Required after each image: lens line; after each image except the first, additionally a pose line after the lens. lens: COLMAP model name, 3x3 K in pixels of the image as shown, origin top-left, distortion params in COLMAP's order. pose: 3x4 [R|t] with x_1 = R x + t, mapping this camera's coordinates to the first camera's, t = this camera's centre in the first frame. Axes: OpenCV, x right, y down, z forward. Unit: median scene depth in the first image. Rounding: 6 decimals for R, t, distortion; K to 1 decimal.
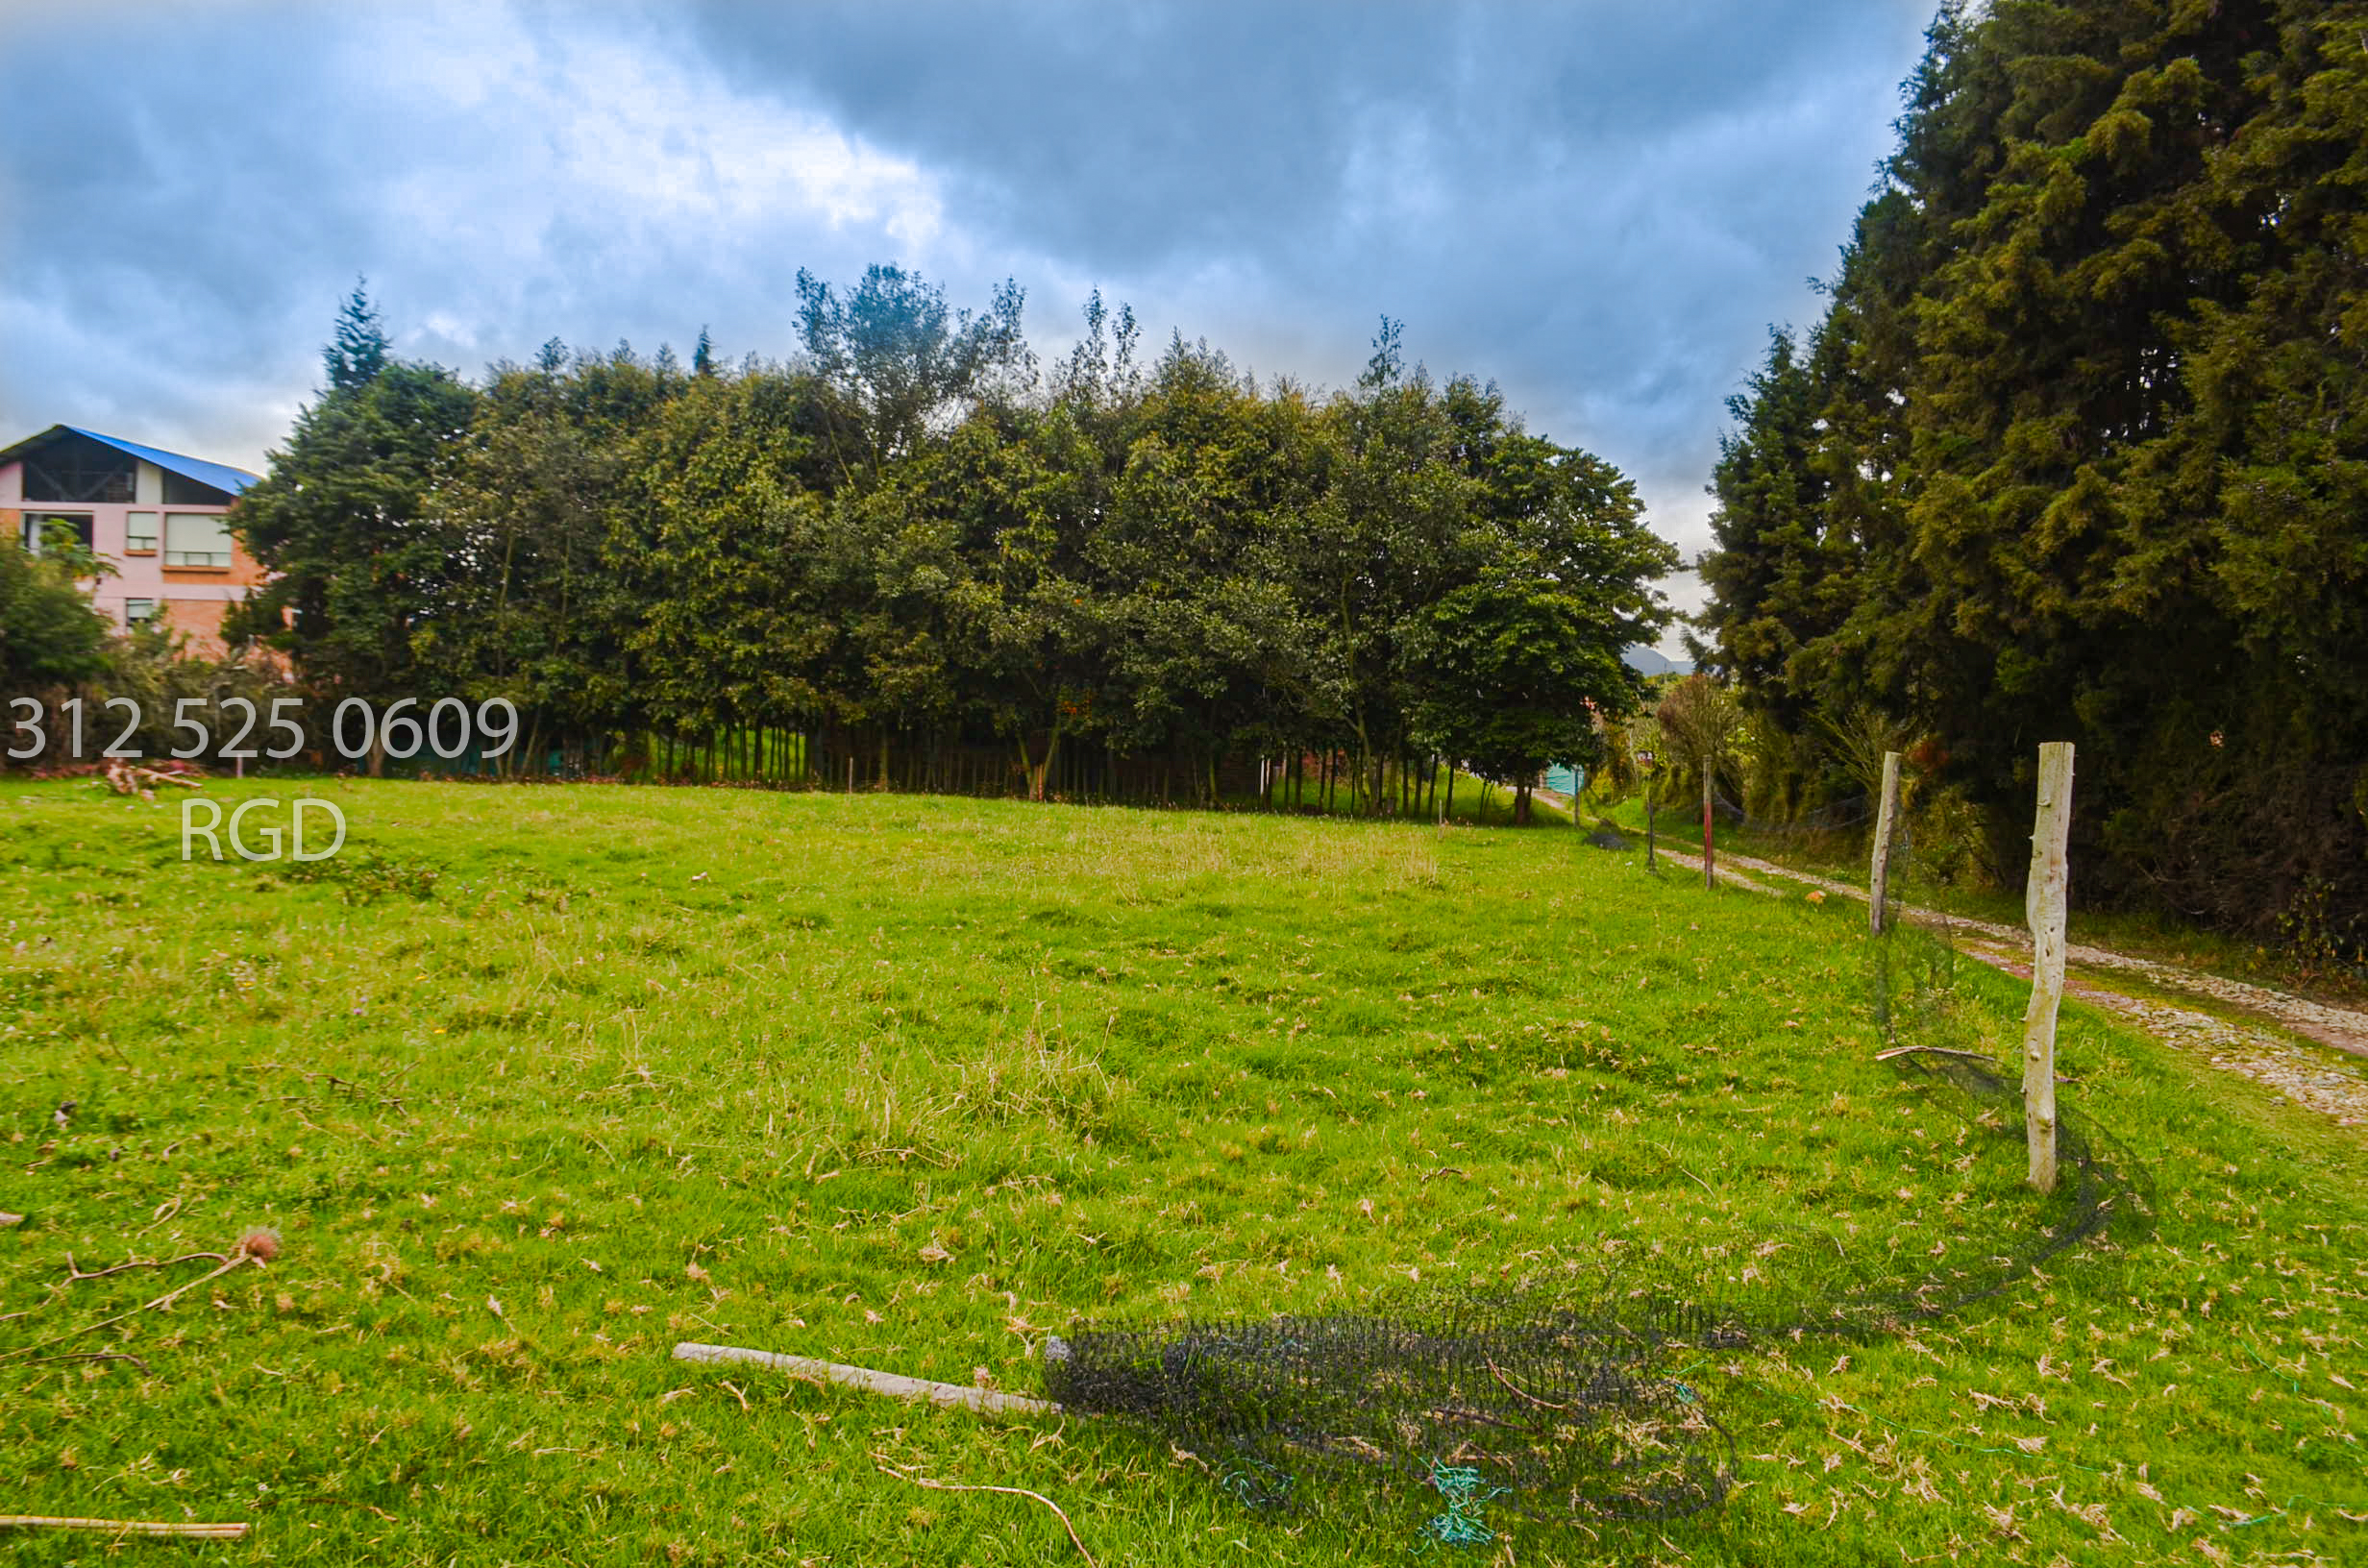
lens RADIAL K [[1803.6, 0, 1187.8], [0, 1803.6, 794.8], [0, 0, 1]] dist [-0.017243, -0.001696]
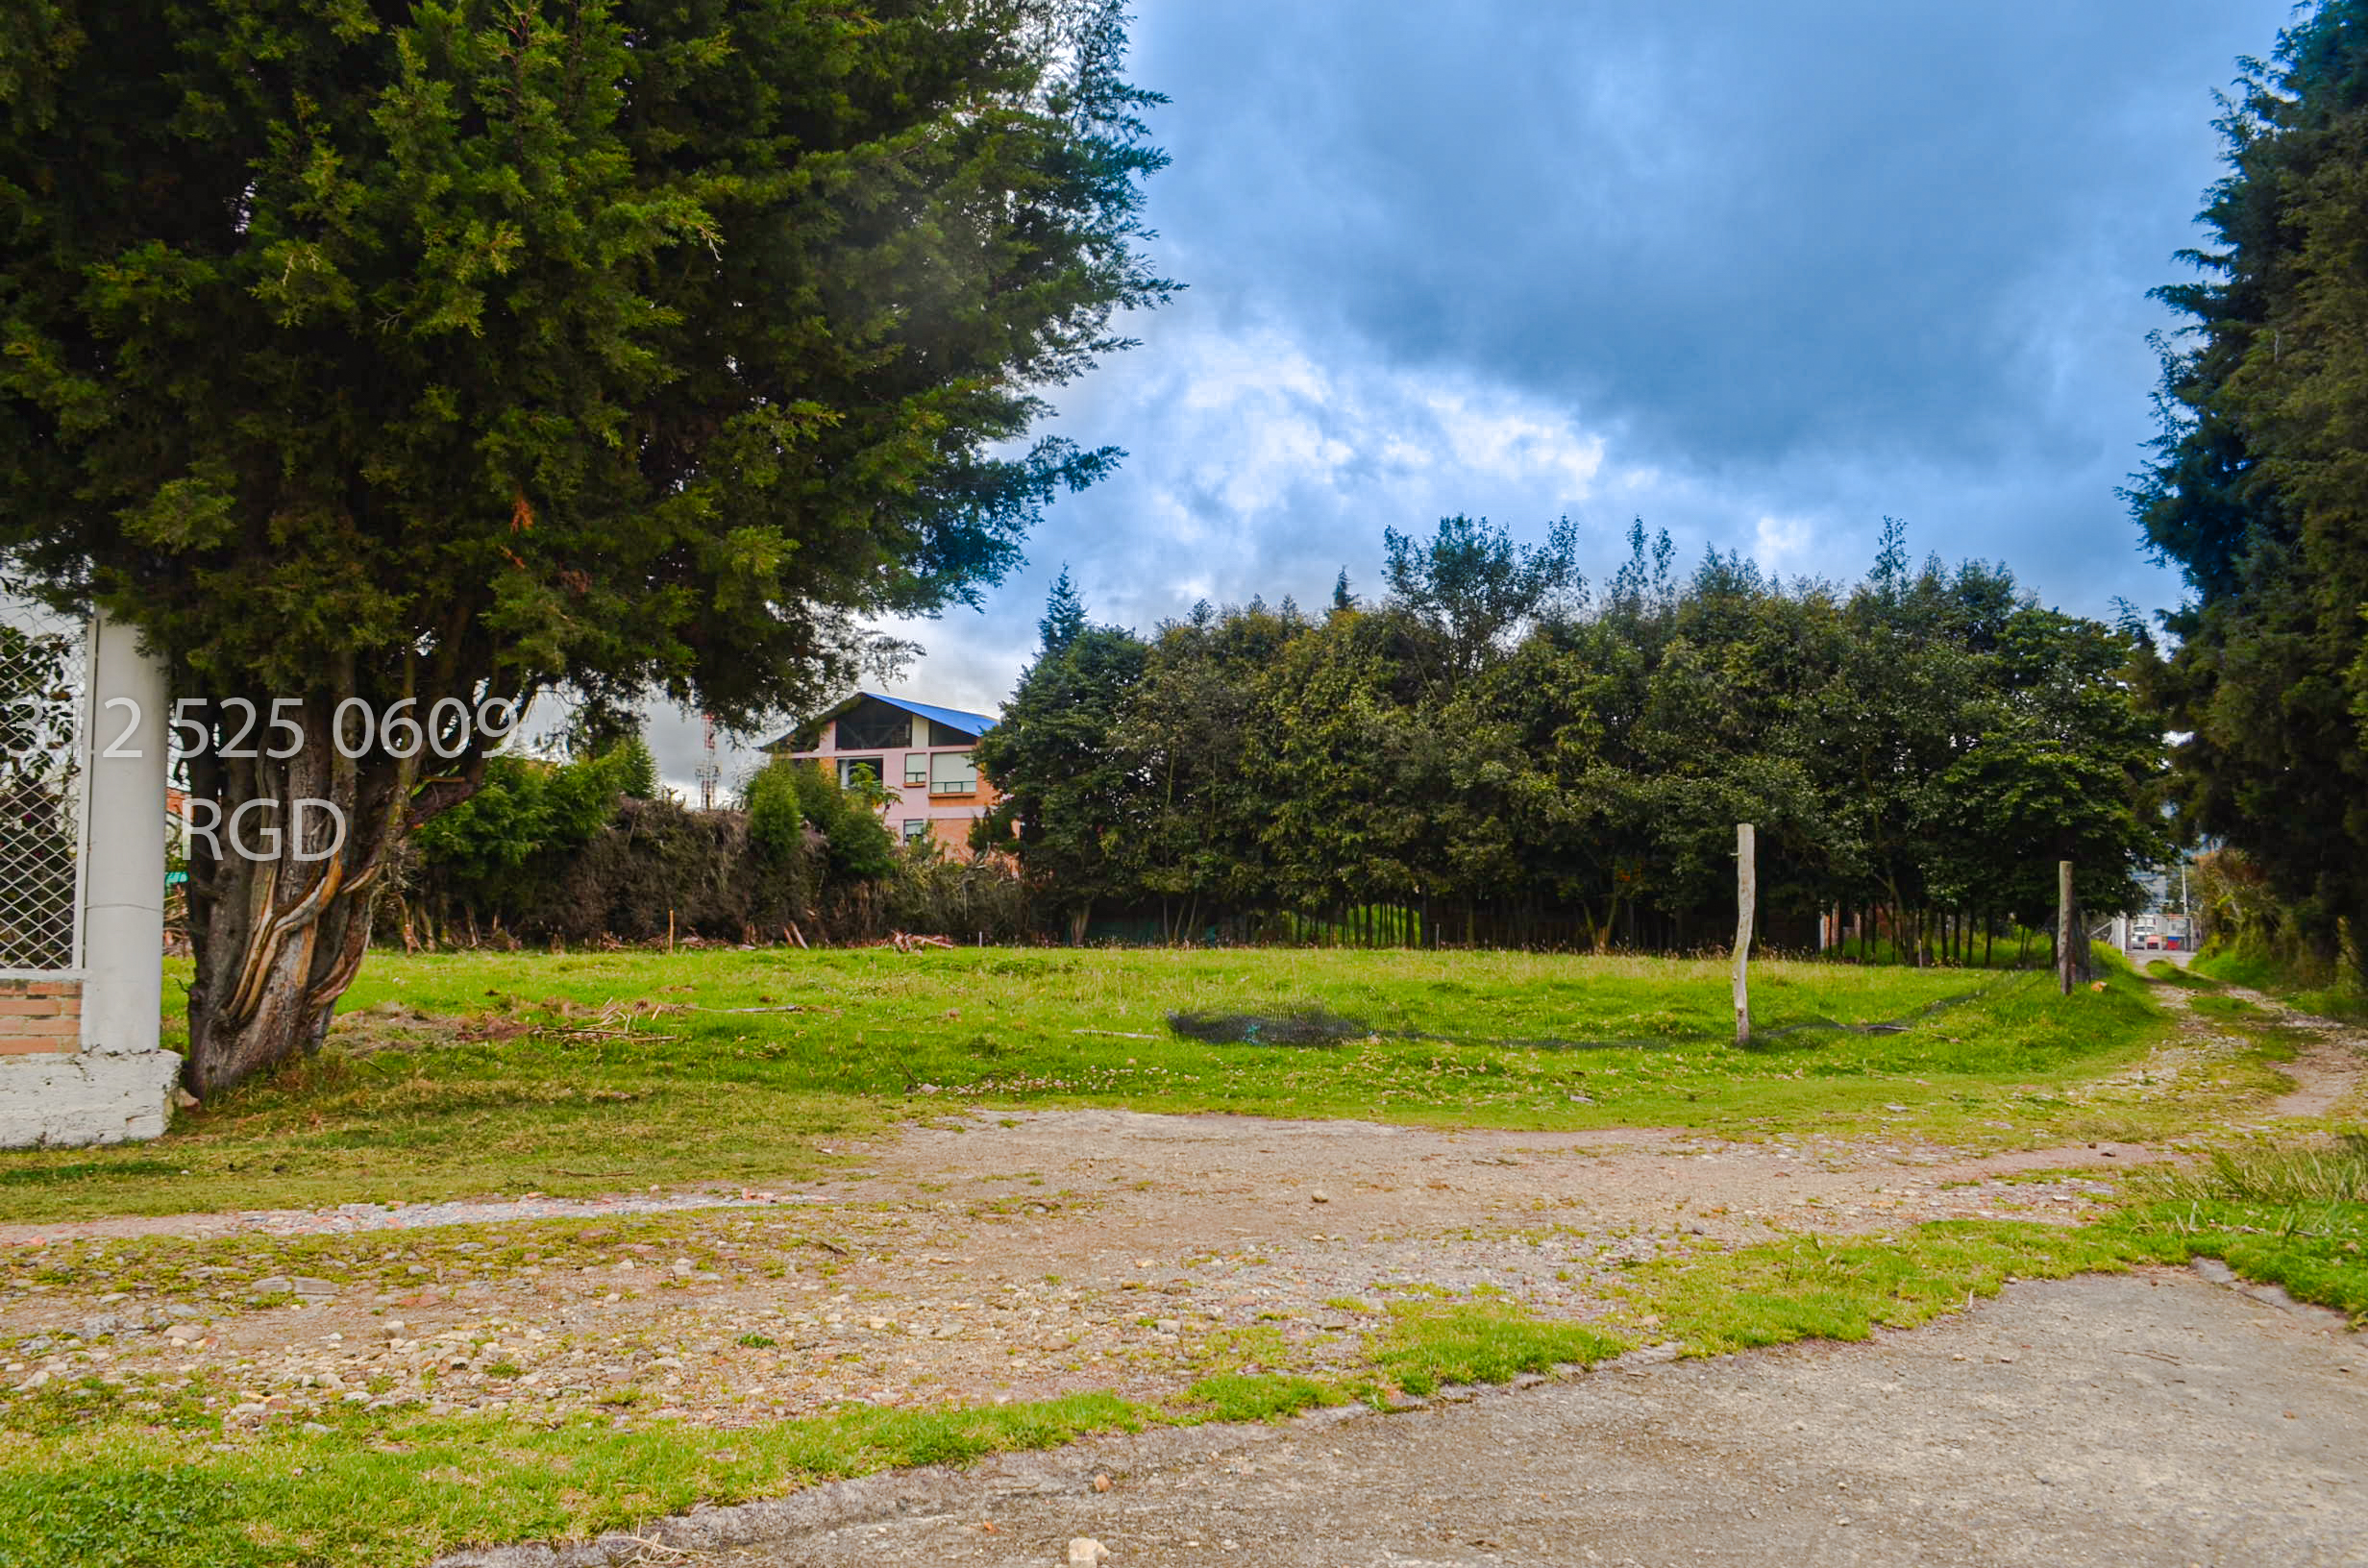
lens RADIAL K [[1803.6, 0, 1193.2], [0, 1803.6, 795.5], [0, 0, 1]] dist [-0.017243, -0.001696]
pose [[0.930513, -0.051555, -0.362613, 0.099884], [0.012313, 0.993887, -0.109711, 0.024047], [0.366053, 0.097623, 0.925460, -0.173921]]
